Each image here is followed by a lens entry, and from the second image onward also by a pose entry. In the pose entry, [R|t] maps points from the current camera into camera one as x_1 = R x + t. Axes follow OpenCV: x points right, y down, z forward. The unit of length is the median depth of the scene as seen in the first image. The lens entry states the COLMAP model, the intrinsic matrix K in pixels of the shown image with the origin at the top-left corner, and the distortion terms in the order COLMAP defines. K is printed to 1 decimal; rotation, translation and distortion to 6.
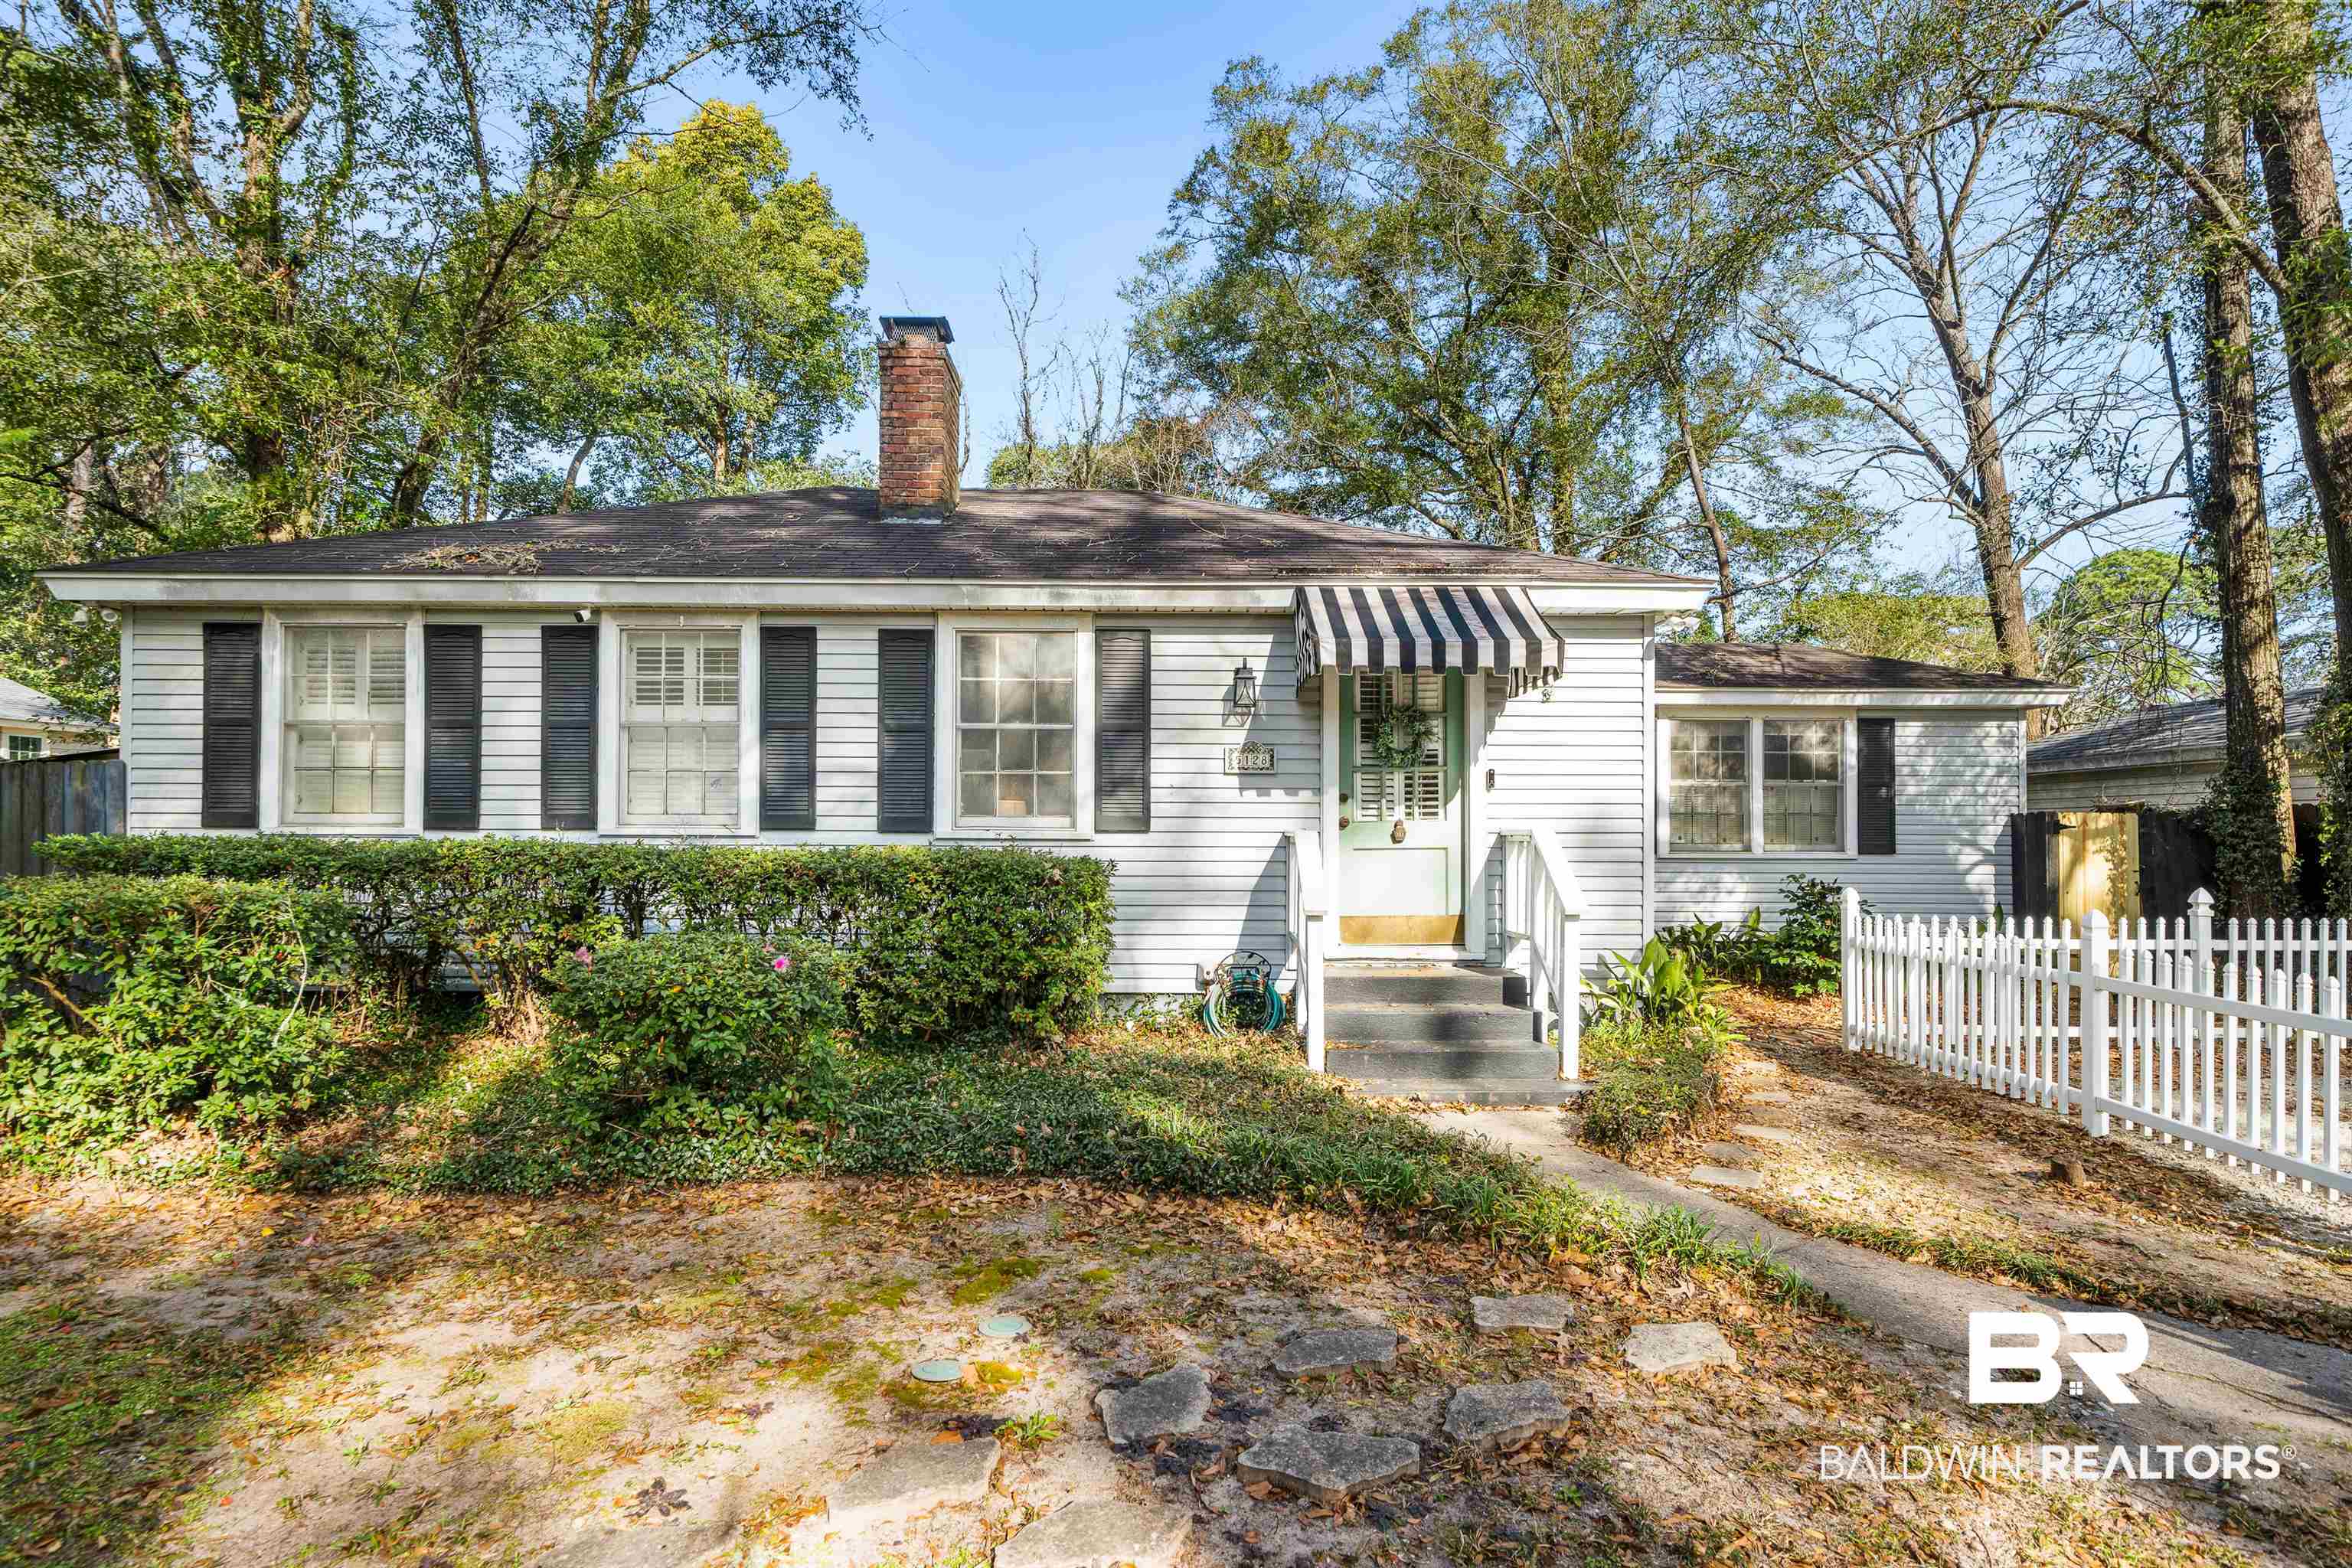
lens RADIAL K [[1238.2, 0, 1168.9], [0, 1238.2, 811.9], [0, 0, 1]] dist [0.004531, -0.000488]
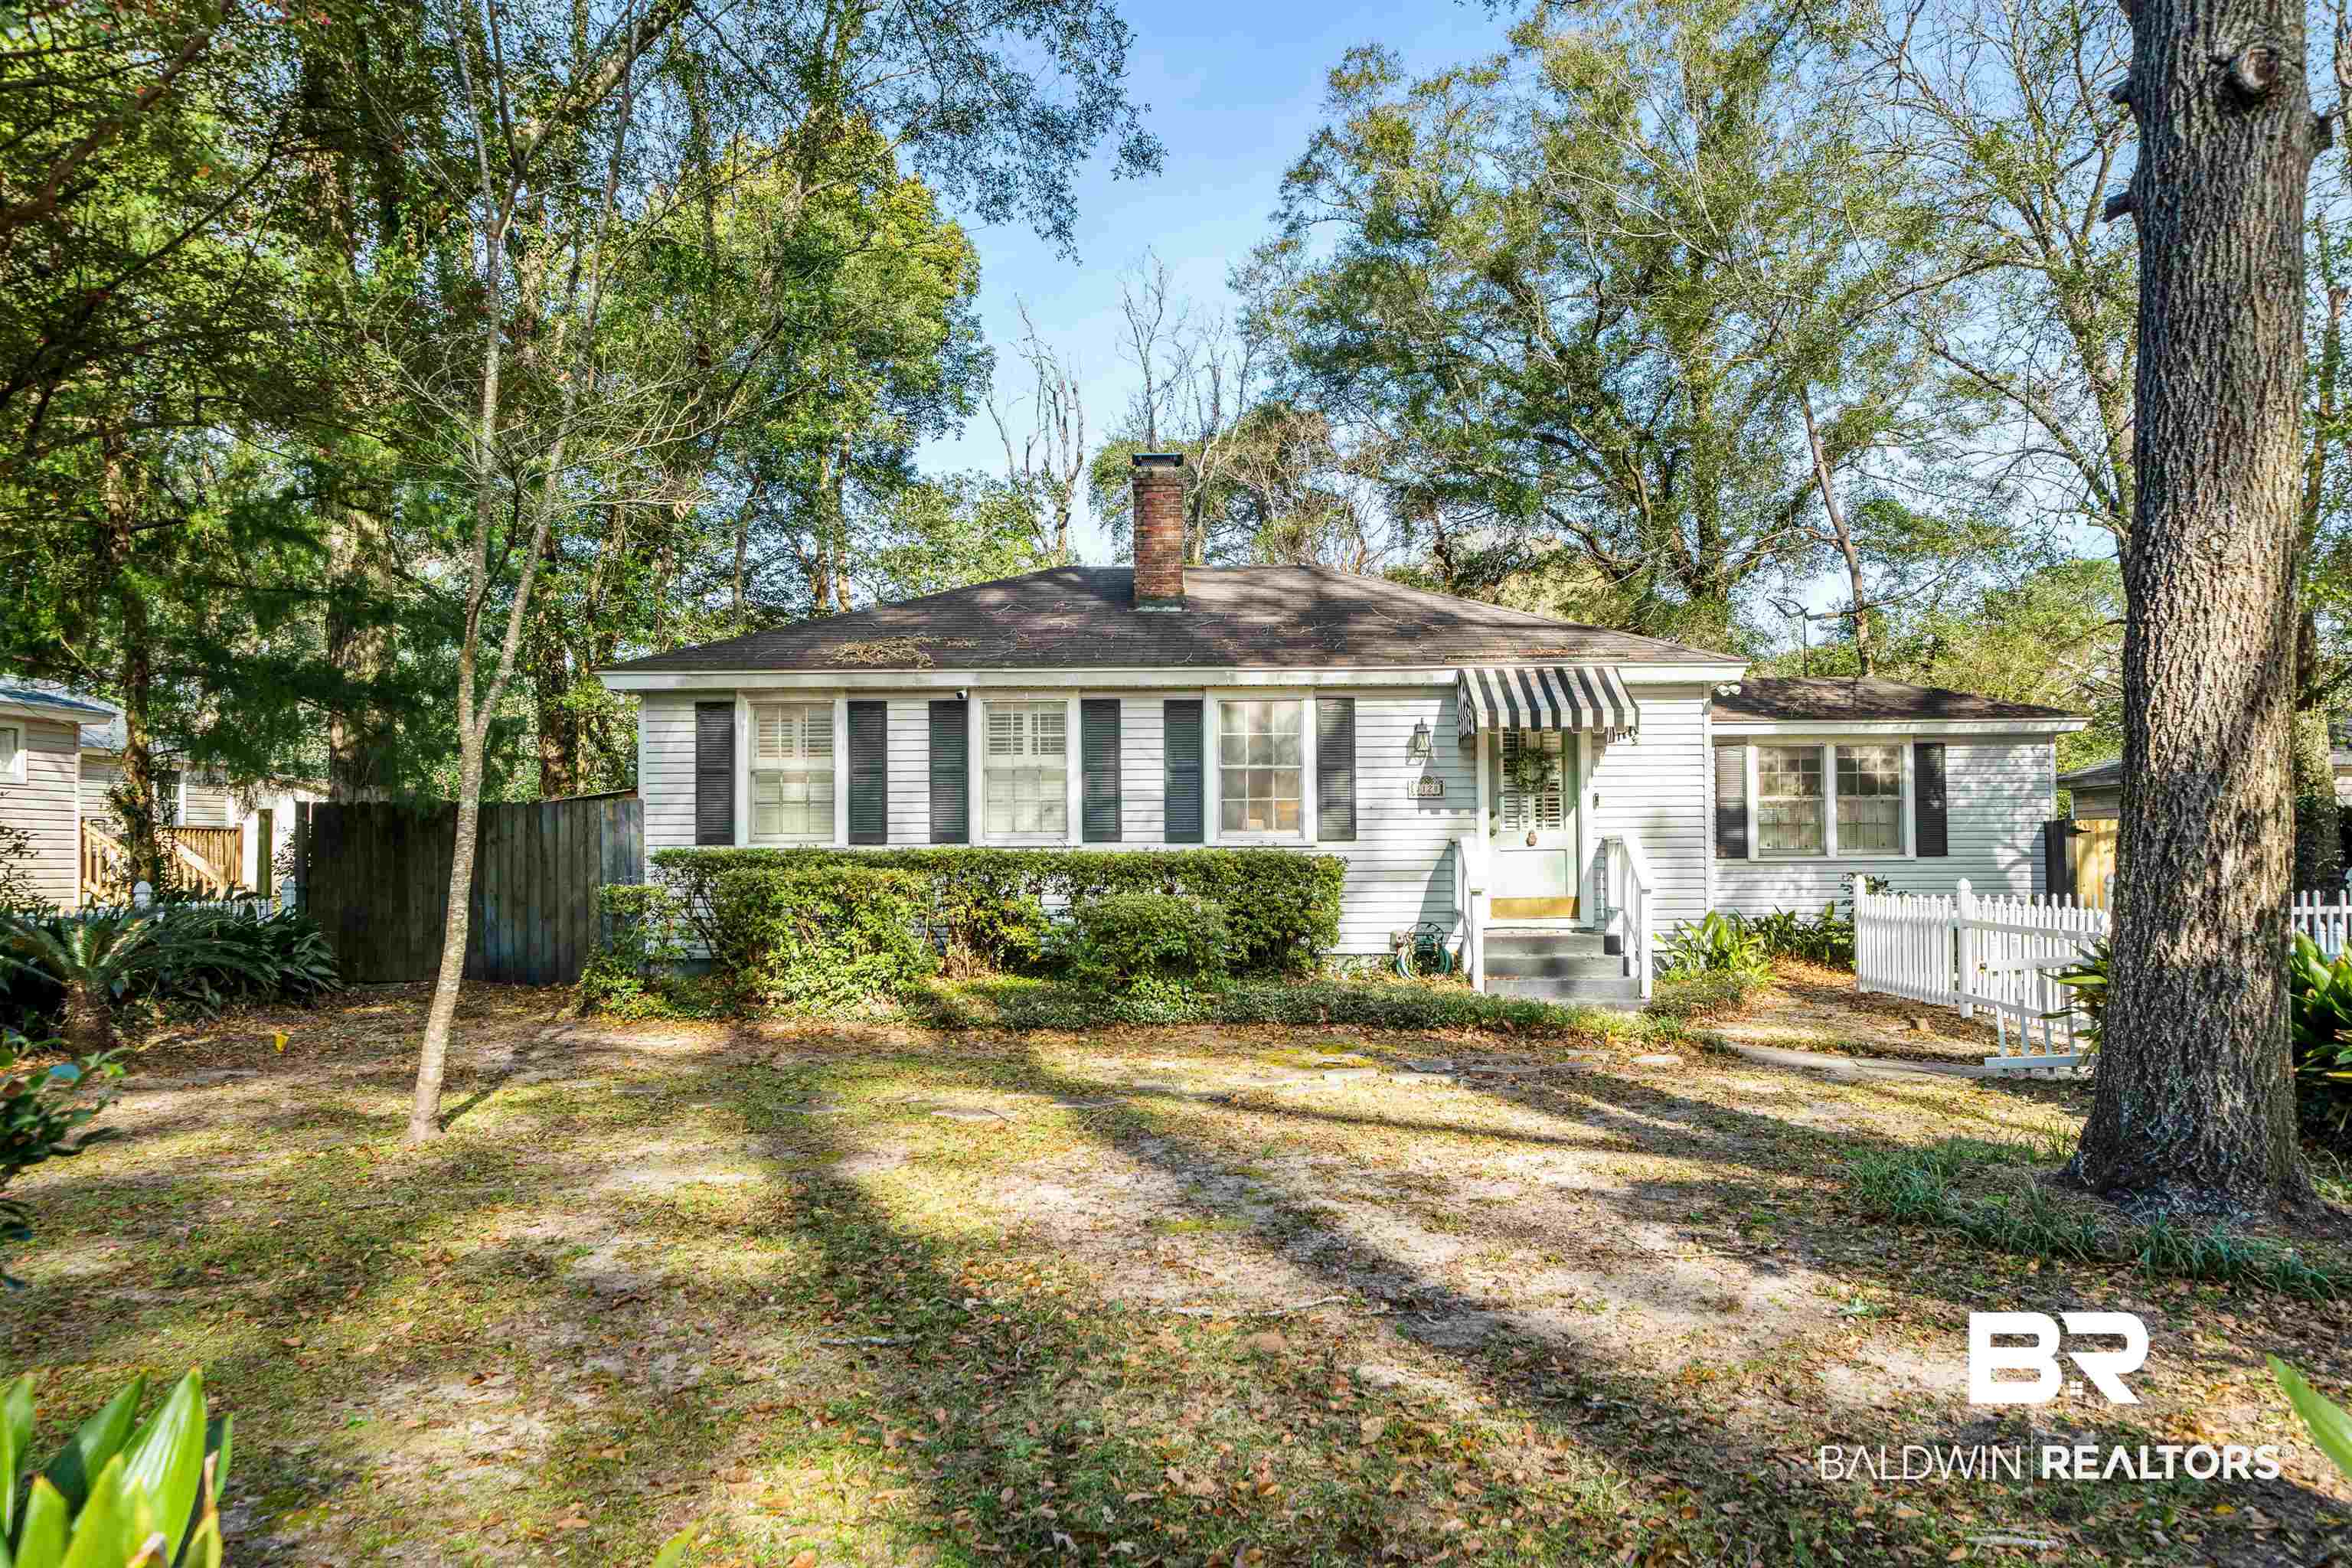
lens RADIAL K [[1616.8, 0, 1213.7], [0, 1616.8, 822.4], [0, 0, 1]] dist [0.003567, 0.003376]
pose [[0.999831, -0.011819, -0.014091, -0.151048], [0.011698, 0.999895, -0.008606, 0.009896], [0.014192, 0.008440, 0.999864, -0.851028]]
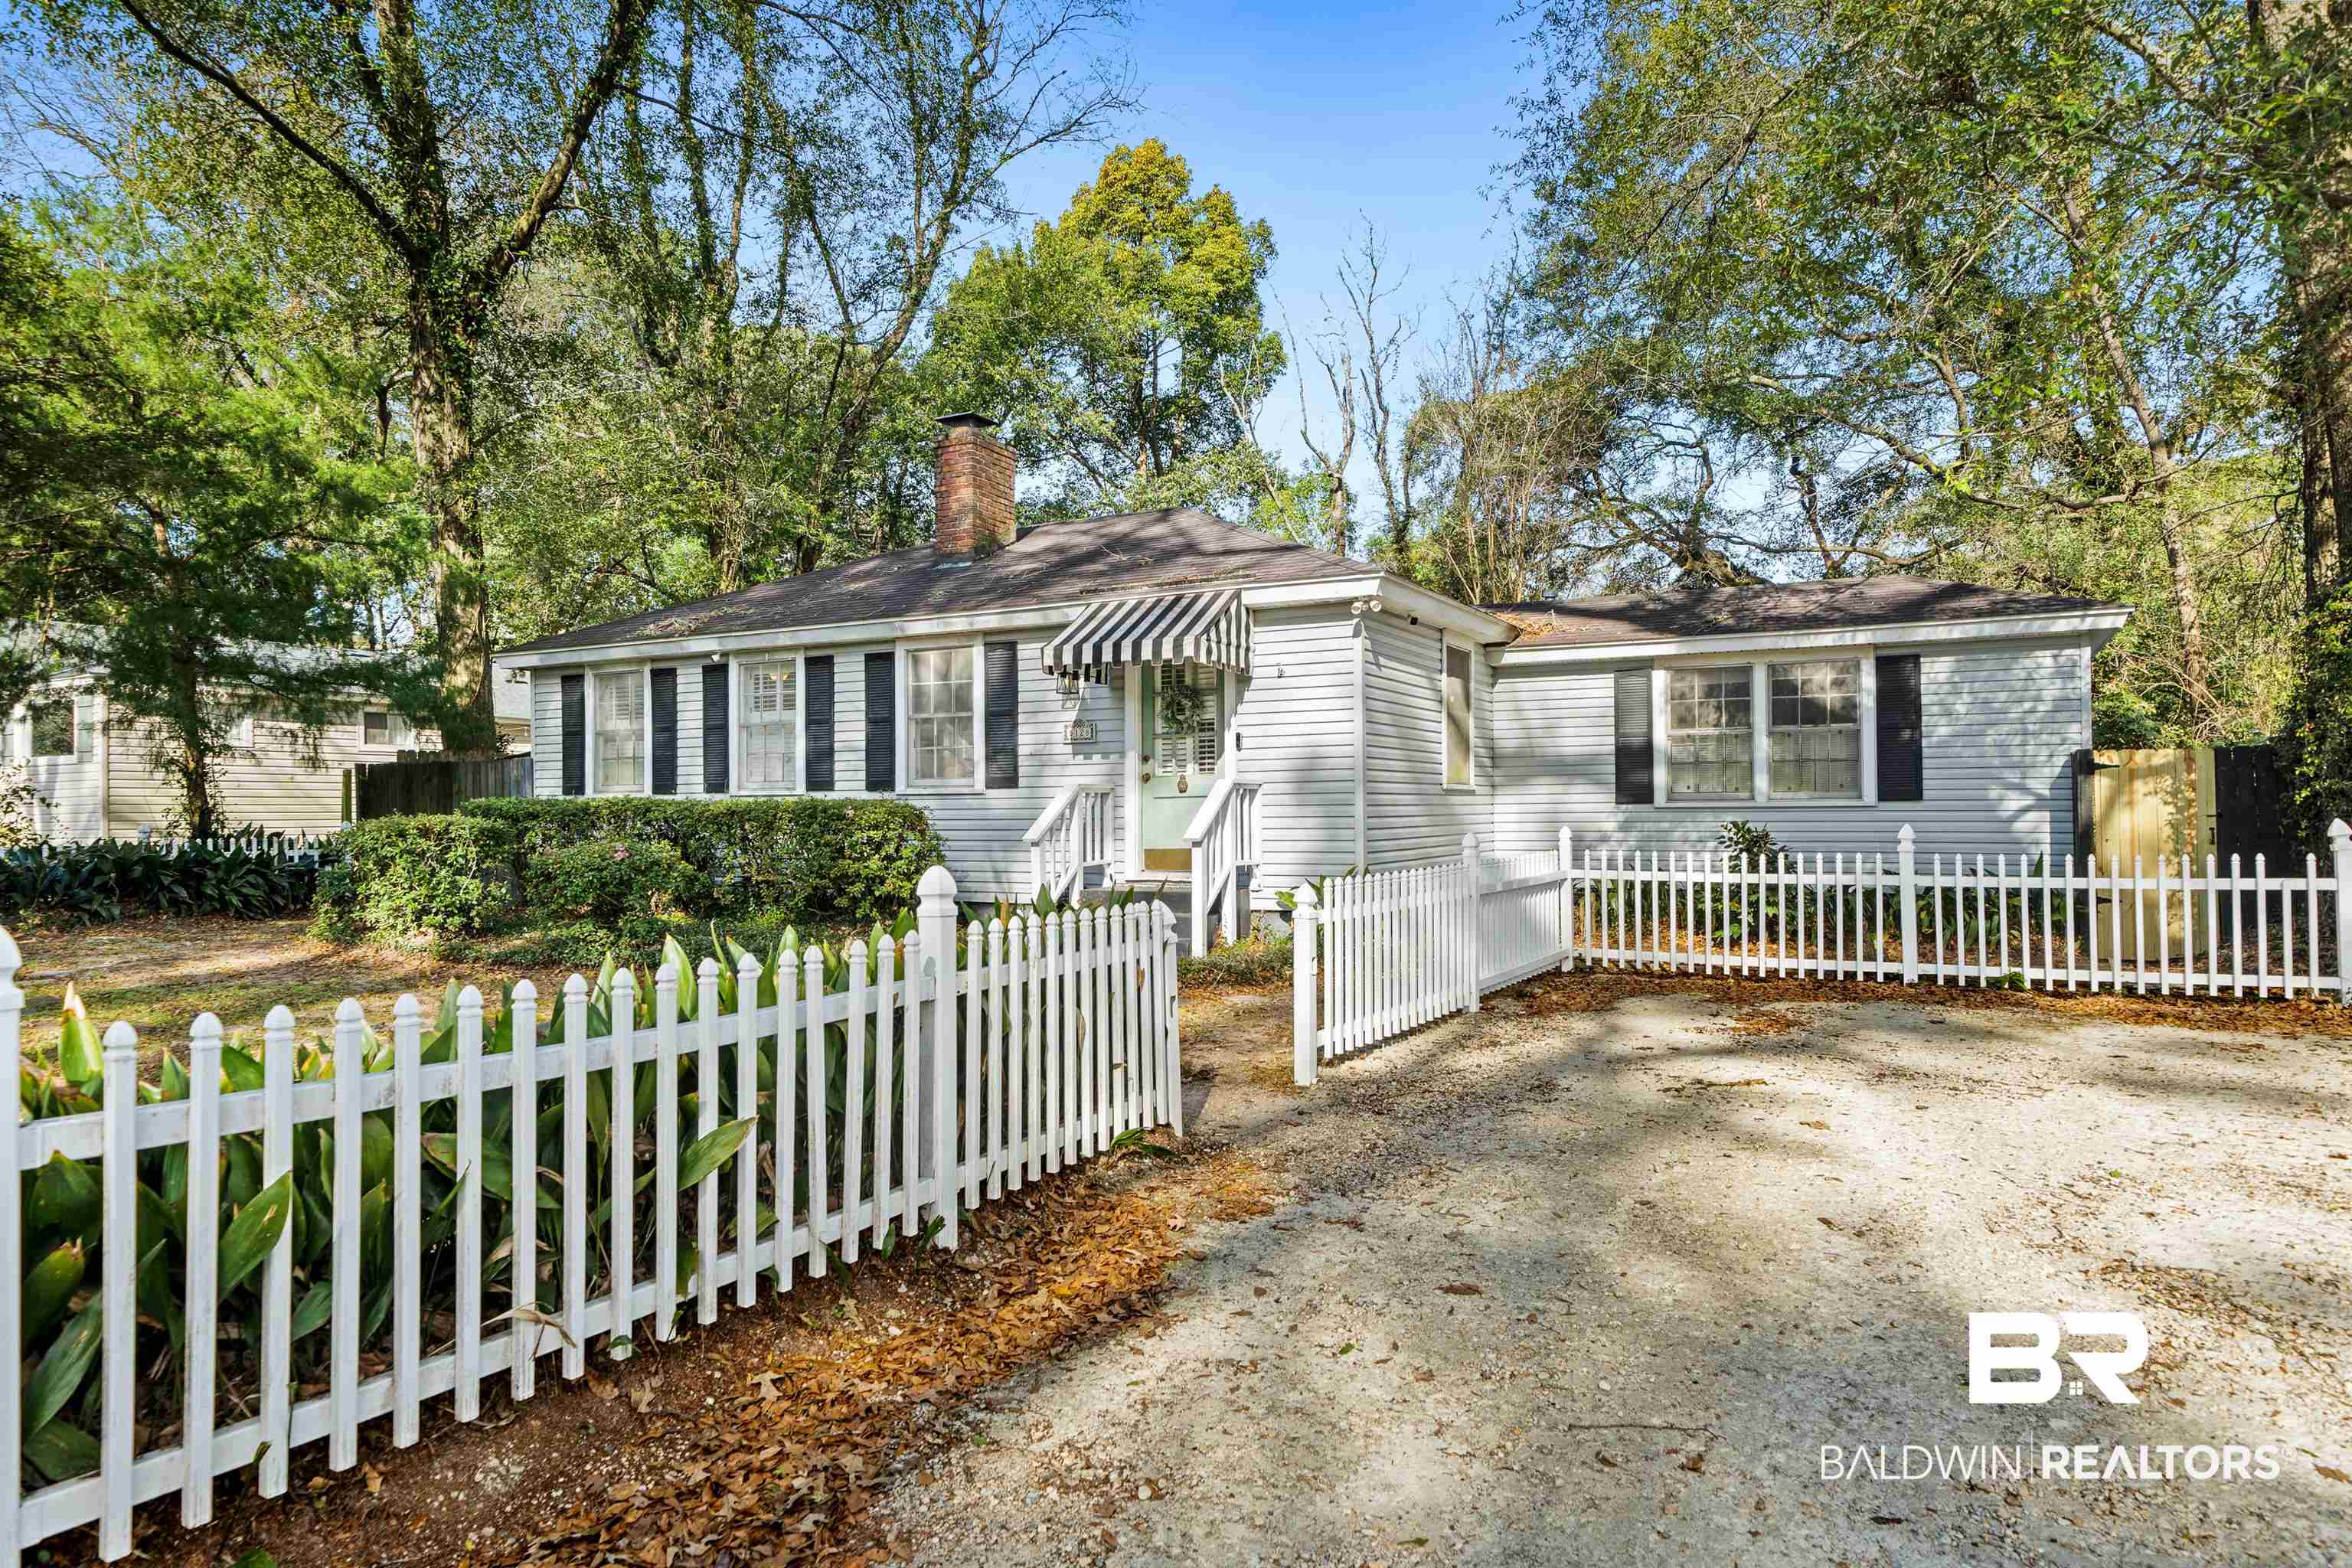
lens RADIAL K [[1403.8, 0, 1173.4], [0, 1403.8, 797.1], [0, 0, 1]] dist [0.007504, 0.000547]
pose [[0.873846, -0.015614, -0.485952, 0.893486], [0.019477, 0.999806, 0.002899, 0.025761], [0.485813, -0.011998, 0.873981, -0.286721]]
